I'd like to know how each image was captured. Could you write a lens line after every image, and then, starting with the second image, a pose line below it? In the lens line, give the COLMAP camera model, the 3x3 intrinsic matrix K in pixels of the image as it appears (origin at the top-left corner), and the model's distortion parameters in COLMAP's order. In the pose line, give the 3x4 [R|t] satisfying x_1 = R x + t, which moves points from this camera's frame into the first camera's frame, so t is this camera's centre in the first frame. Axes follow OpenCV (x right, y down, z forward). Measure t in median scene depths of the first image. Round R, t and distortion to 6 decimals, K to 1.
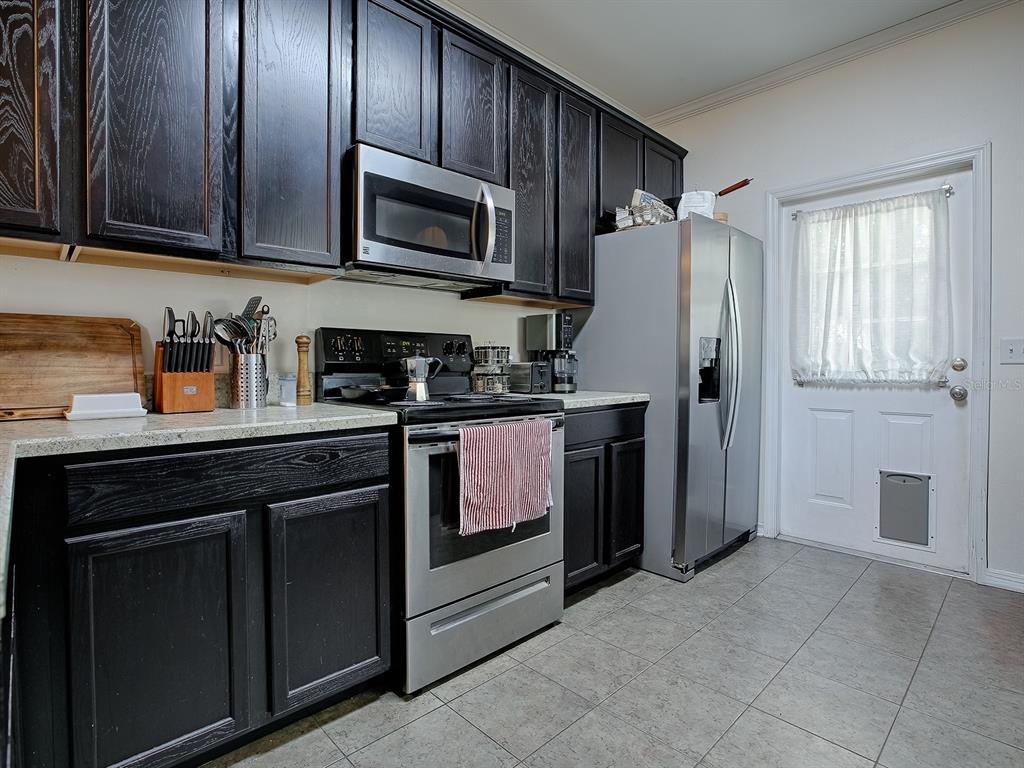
lens RADIAL K [[529.3, 0, 513.4], [0, 529.3, 380.0], [0, 0, 1]] dist [-0.023540, 0.002609]
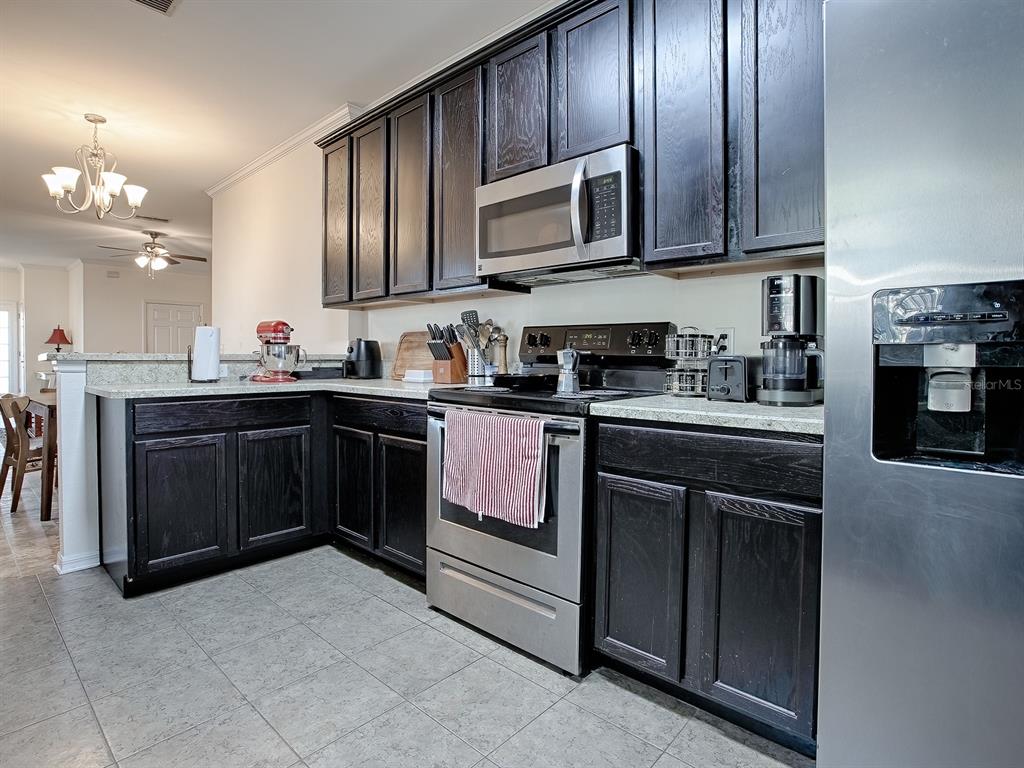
lens RADIAL K [[529.3, 0, 517.7], [0, 529.3, 375.3], [0, 0, 1]] dist [-0.023540, 0.002609]
pose [[0.073489, 0.036266, -0.996636, 0.703682], [-0.036181, 0.998778, 0.033676, -0.020499], [0.996639, 0.033584, 0.074712, 0.687369]]
